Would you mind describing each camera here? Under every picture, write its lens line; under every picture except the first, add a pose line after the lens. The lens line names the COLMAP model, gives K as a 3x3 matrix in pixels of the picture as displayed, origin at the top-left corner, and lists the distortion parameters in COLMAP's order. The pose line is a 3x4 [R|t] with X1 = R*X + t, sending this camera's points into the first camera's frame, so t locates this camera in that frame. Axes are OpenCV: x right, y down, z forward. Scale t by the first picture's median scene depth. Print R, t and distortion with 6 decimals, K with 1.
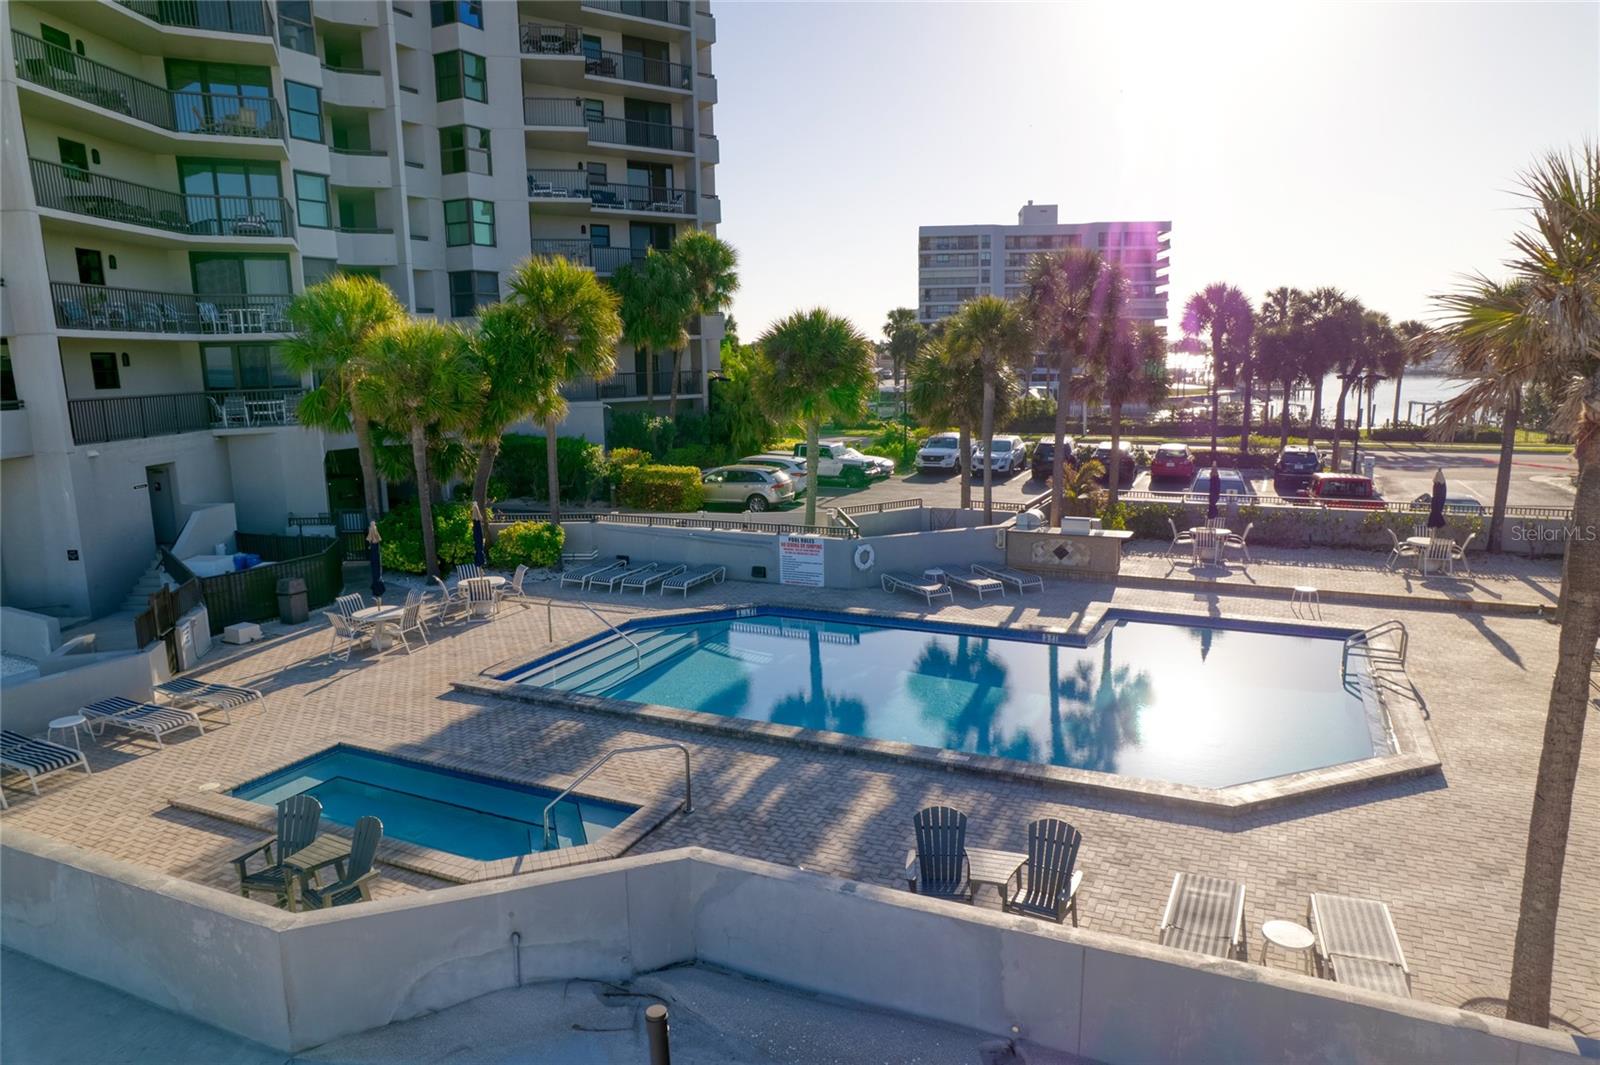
lens RADIAL K [[1017.5, 0, 811.1], [0, 1017.5, 522.9], [0, 0, 1]] dist [-0.037014, -0.000053]
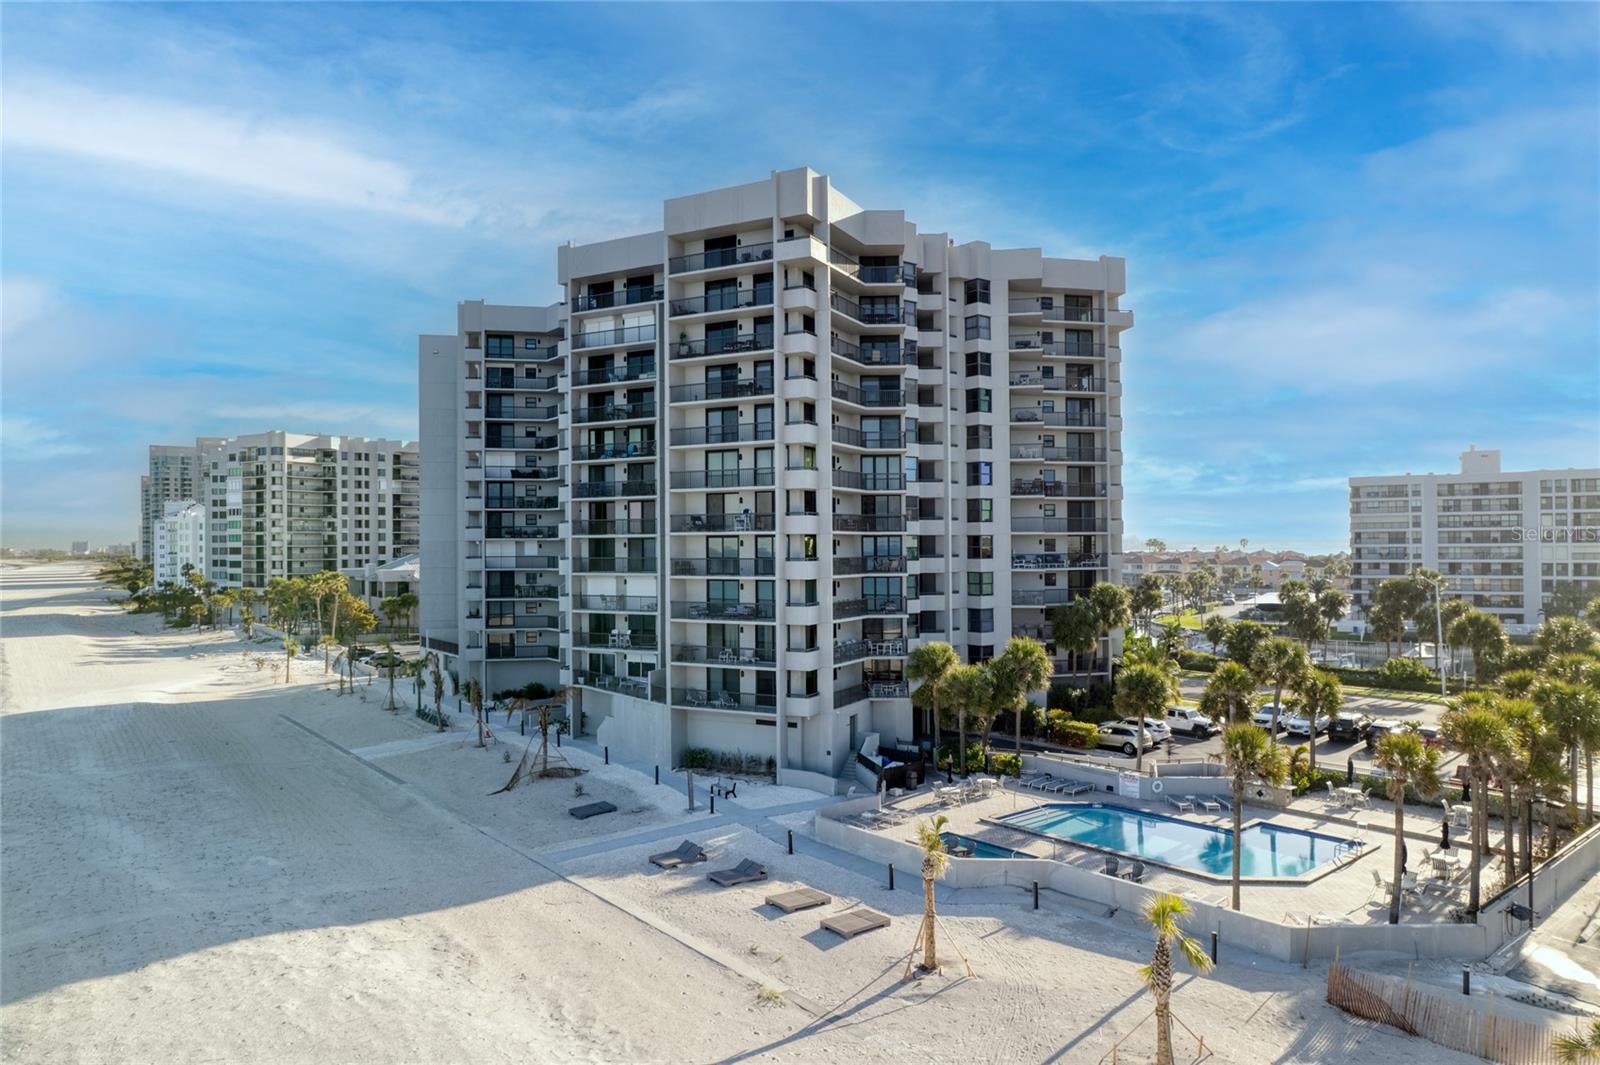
lens RADIAL K [[1023.9, 0, 814.2], [0, 1023.9, 526.8], [0, 0, 1]] dist [-0.098428, 0.094602]
pose [[0.903531, 0.004780, -0.428496, 0.292293], [-0.080665, 0.983959, -0.159115, -0.103419], [0.420862, 0.178329, 0.889423, -1.244298]]
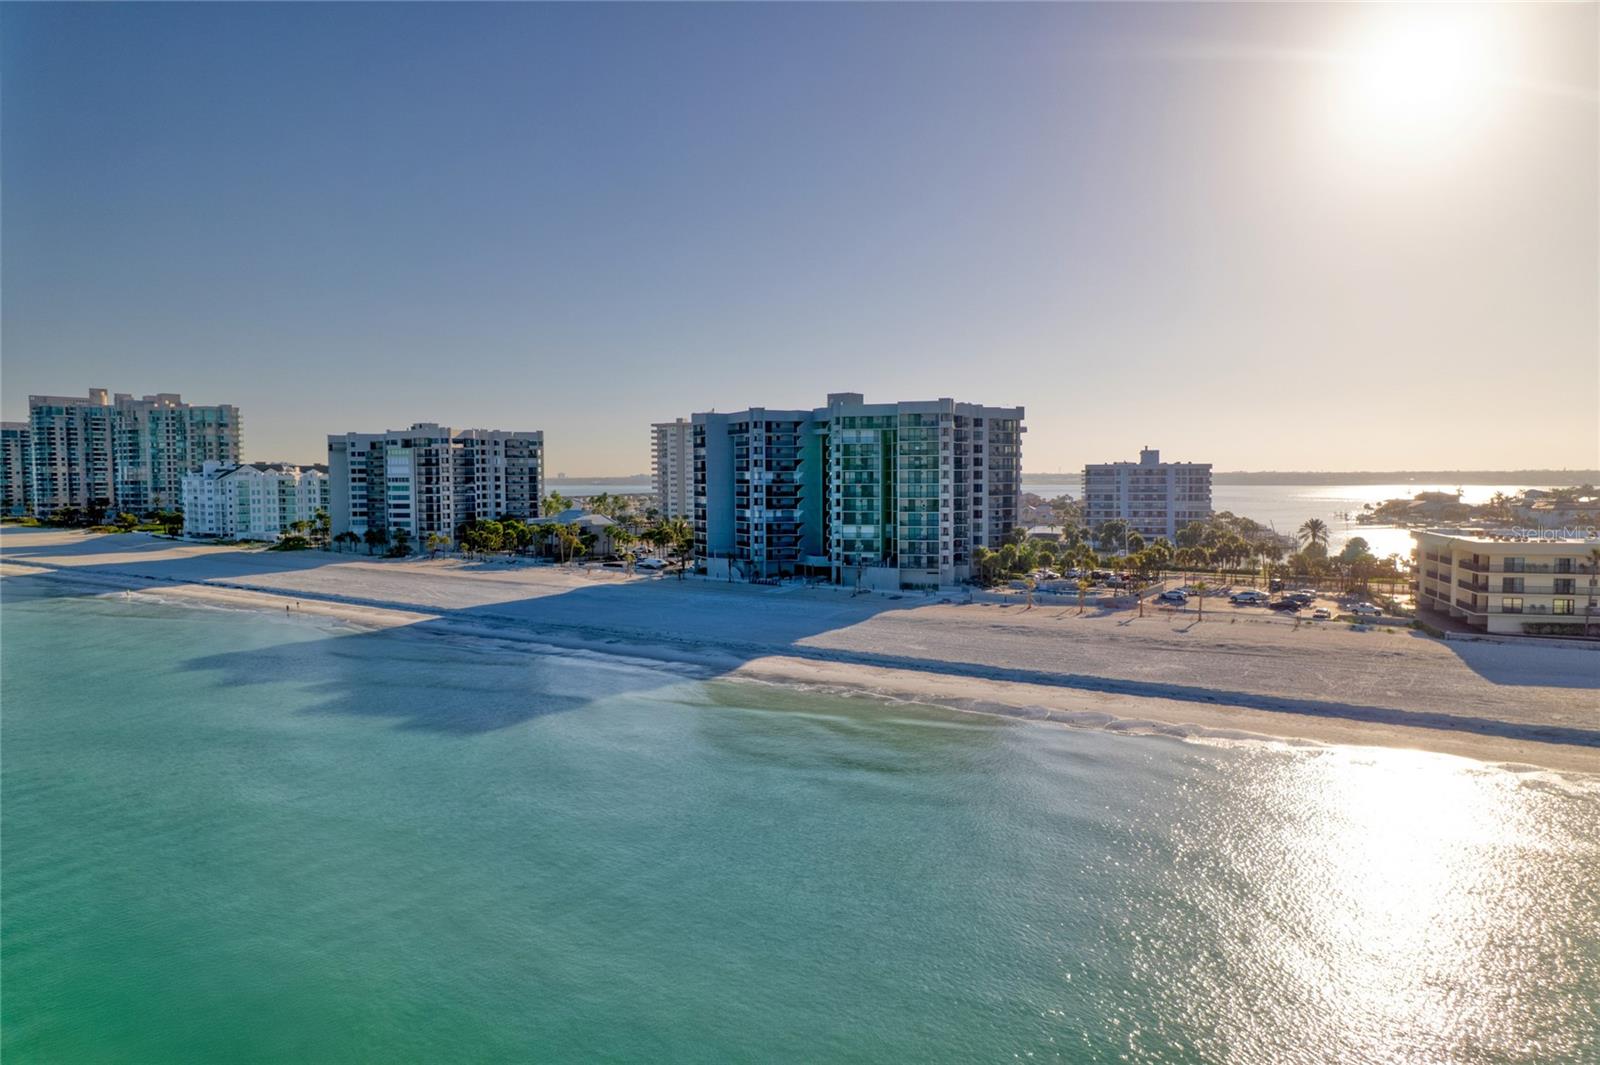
lens RADIAL K [[1023.9, 0, 814.2], [0, 1023.9, 526.8], [0, 0, 1]] dist [-0.098428, 0.094602]
pose [[0.981766, 0.022656, -0.188741, -0.238950], [-0.044008, 0.992988, -0.109720, 0.481749], [0.184931, 0.116026, 0.975878, -6.427696]]
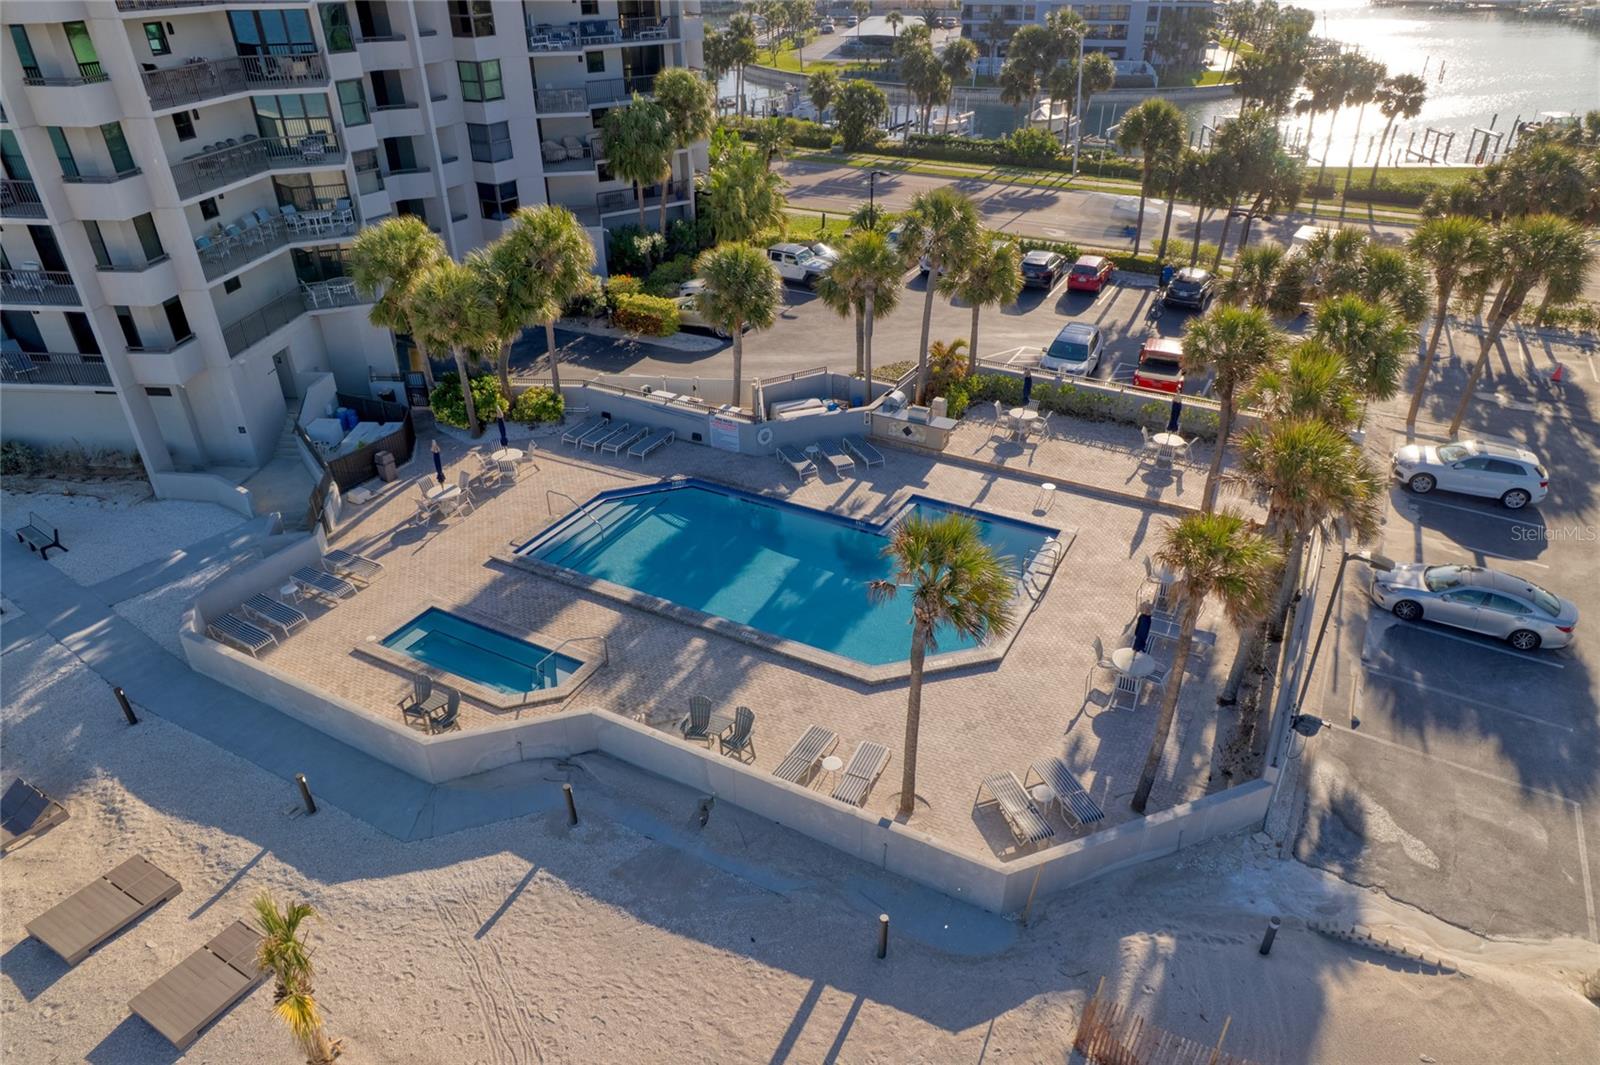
lens RADIAL K [[1017.5, 0, 811.1], [0, 1017.5, 522.9], [0, 0, 1]] dist [-0.037014, -0.000053]
pose [[0.998087, 0.039600, -0.047483, 0.180350], [-0.020277, 0.935151, 0.353668, -0.344679], [0.058409, -0.352029, 0.934165, -0.374514]]
